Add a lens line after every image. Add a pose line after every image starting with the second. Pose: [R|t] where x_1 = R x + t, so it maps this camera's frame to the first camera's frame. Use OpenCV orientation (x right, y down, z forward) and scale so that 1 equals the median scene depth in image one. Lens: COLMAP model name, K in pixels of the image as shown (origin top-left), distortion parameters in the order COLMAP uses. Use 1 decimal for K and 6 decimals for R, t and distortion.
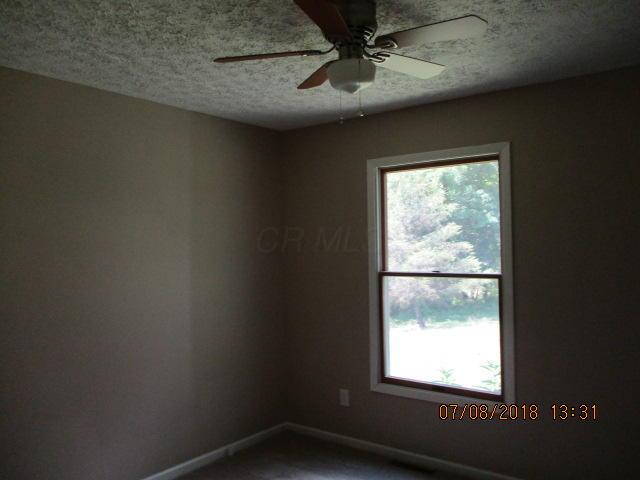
lens RADIAL K [[549.5, 0, 321.2], [0, 549.5, 235.8], [0, 0, 1]] dist [-0.000188, 0.001175]
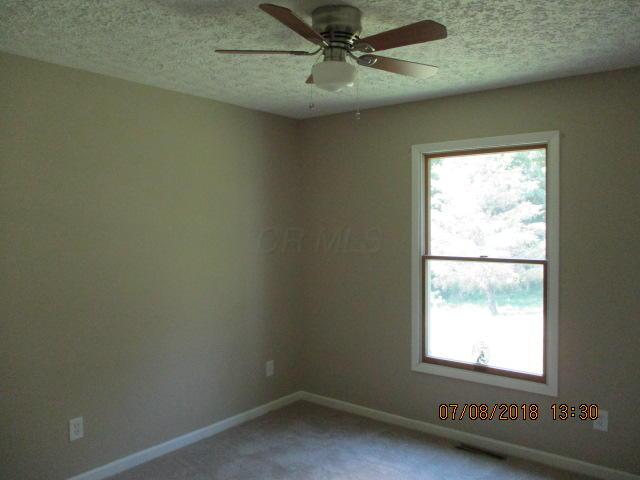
lens RADIAL K [[484.8, 0, 320.0], [0, 484.8, 240.0], [0, 0, 1]] dist [-0.007231, -0.003230]
pose [[0.998568, 0.019882, 0.049661, -0.130432], [-0.021877, 0.998962, 0.039958, 0.004880], [-0.048815, -0.040988, 0.997966, 0.107038]]
